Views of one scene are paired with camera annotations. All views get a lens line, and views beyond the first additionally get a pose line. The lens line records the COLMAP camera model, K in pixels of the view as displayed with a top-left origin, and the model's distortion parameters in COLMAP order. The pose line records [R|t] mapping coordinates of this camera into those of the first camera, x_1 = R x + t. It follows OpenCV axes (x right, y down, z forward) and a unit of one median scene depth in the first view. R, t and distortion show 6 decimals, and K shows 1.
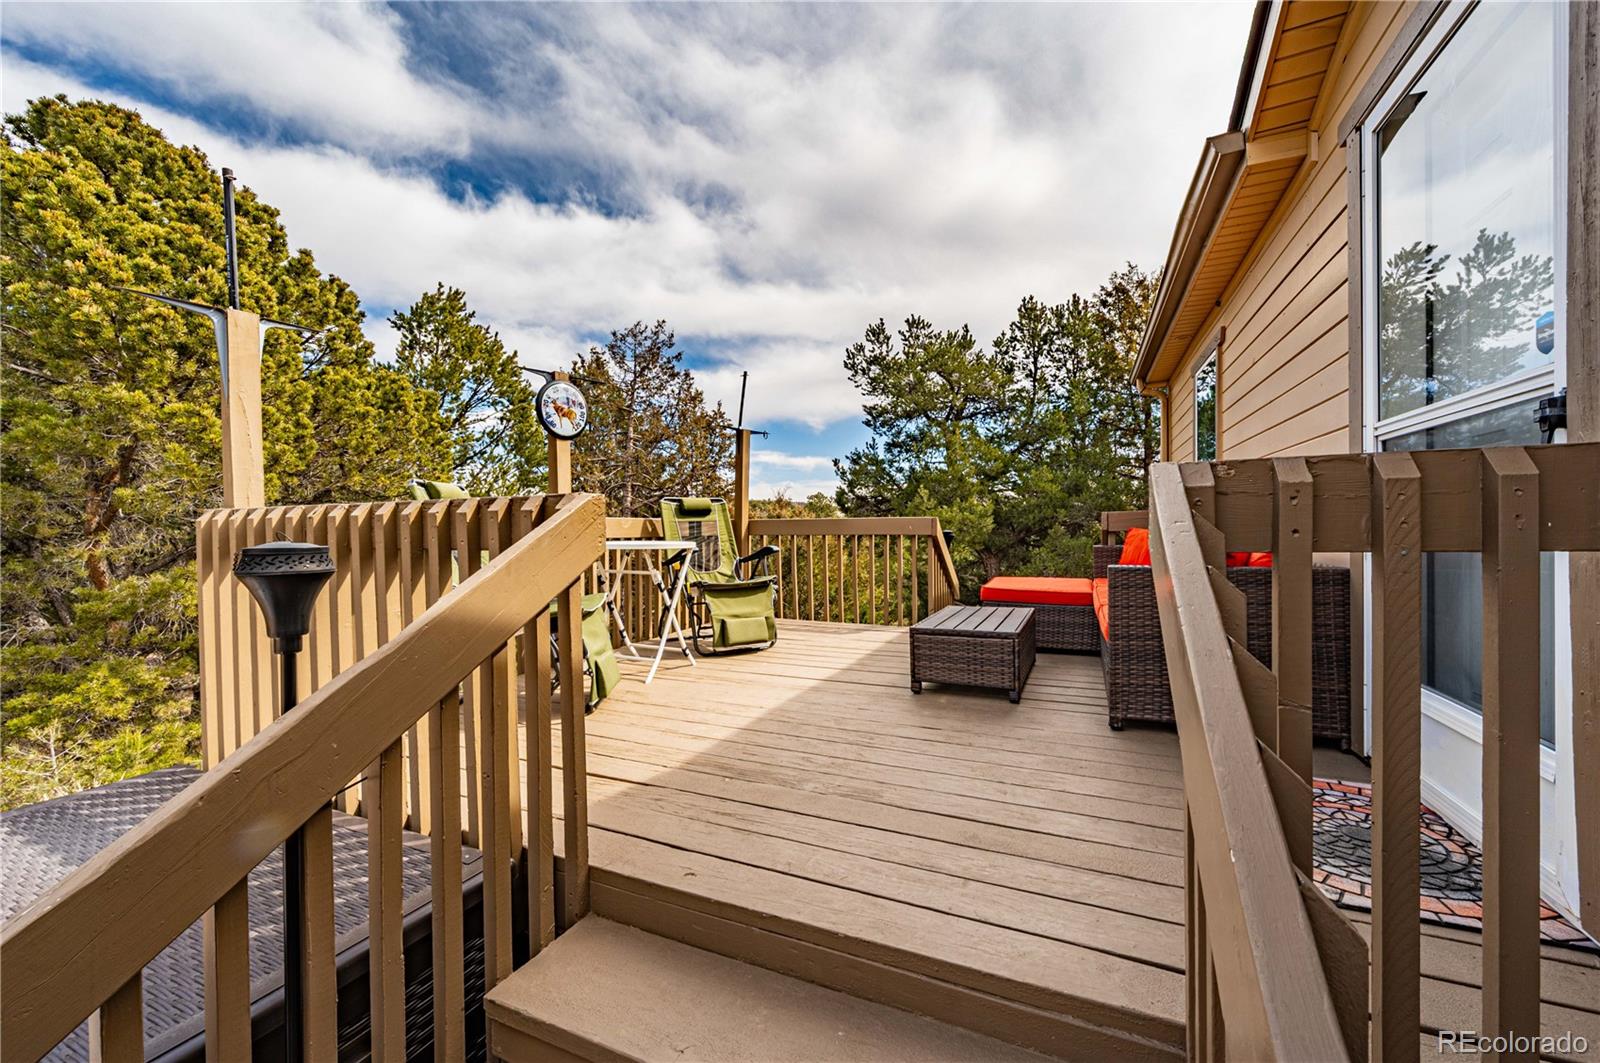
lens RADIAL K [[632.4, 0, 802.0], [0, 632.4, 530.9], [0, 0, 1]] dist [0.002019, -0.000689]
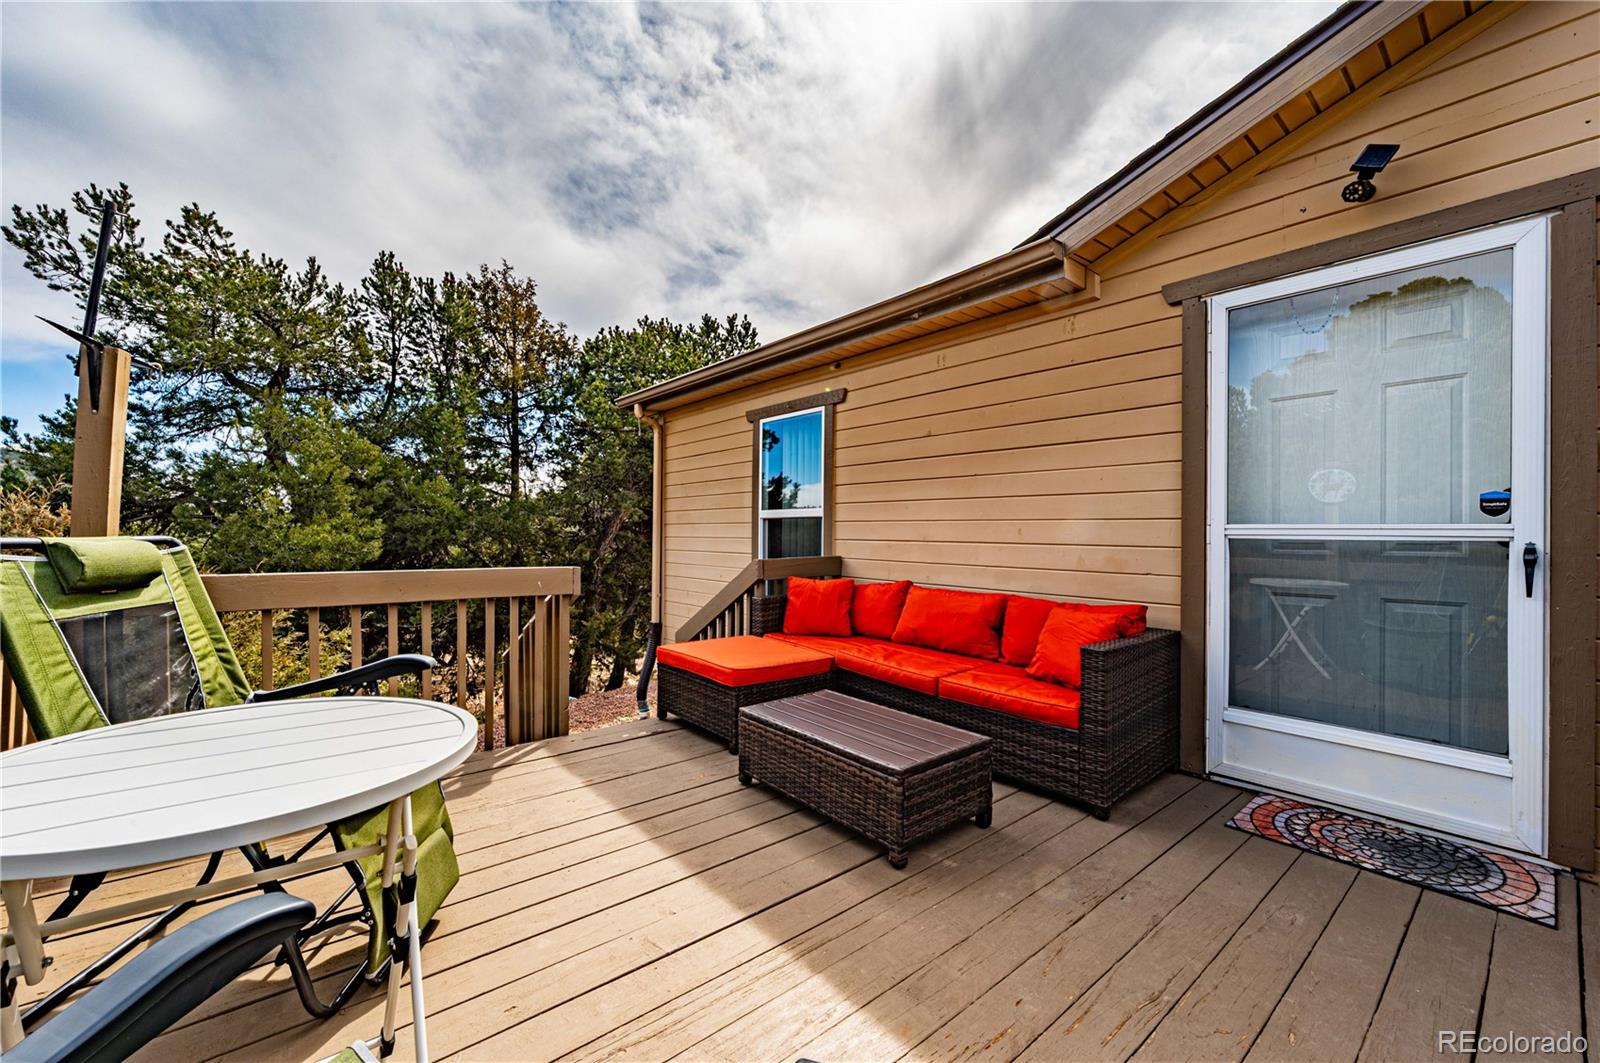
lens RADIAL K [[632.4, 0, 800.3], [0, 632.4, 537.9], [0, 0, 1]] dist [0.002019, -0.000689]
pose [[0.439886, 0.005575, 0.898036, -0.116212], [-0.008106, 0.999965, -0.002237, -0.021855], [-0.898017, -0.006295, 0.439915, 0.201187]]
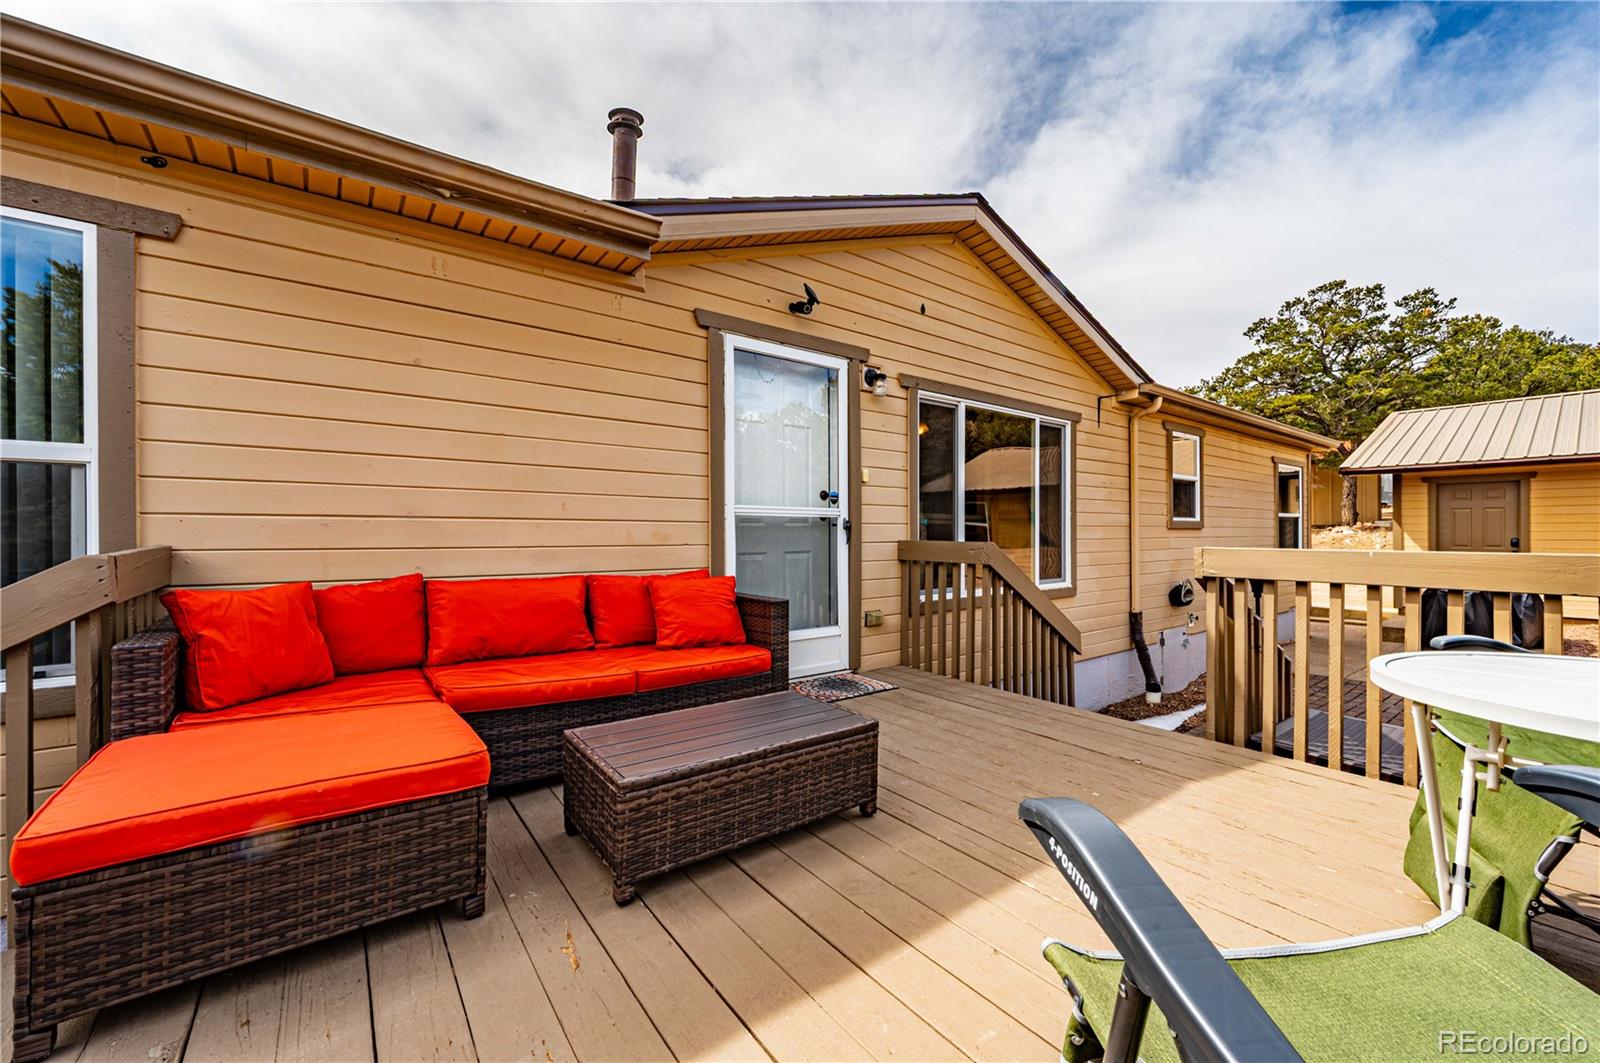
lens RADIAL K [[632.4, 0, 797.4], [0, 632.4, 530.7], [0, 0, 1]] dist [0.002019, -0.000689]
pose [[-0.871036, 0.003635, 0.491206, -0.020567], [0.005497, 0.999982, 0.002347, -0.016140], [-0.491188, 0.004744, -0.871040, 0.426475]]
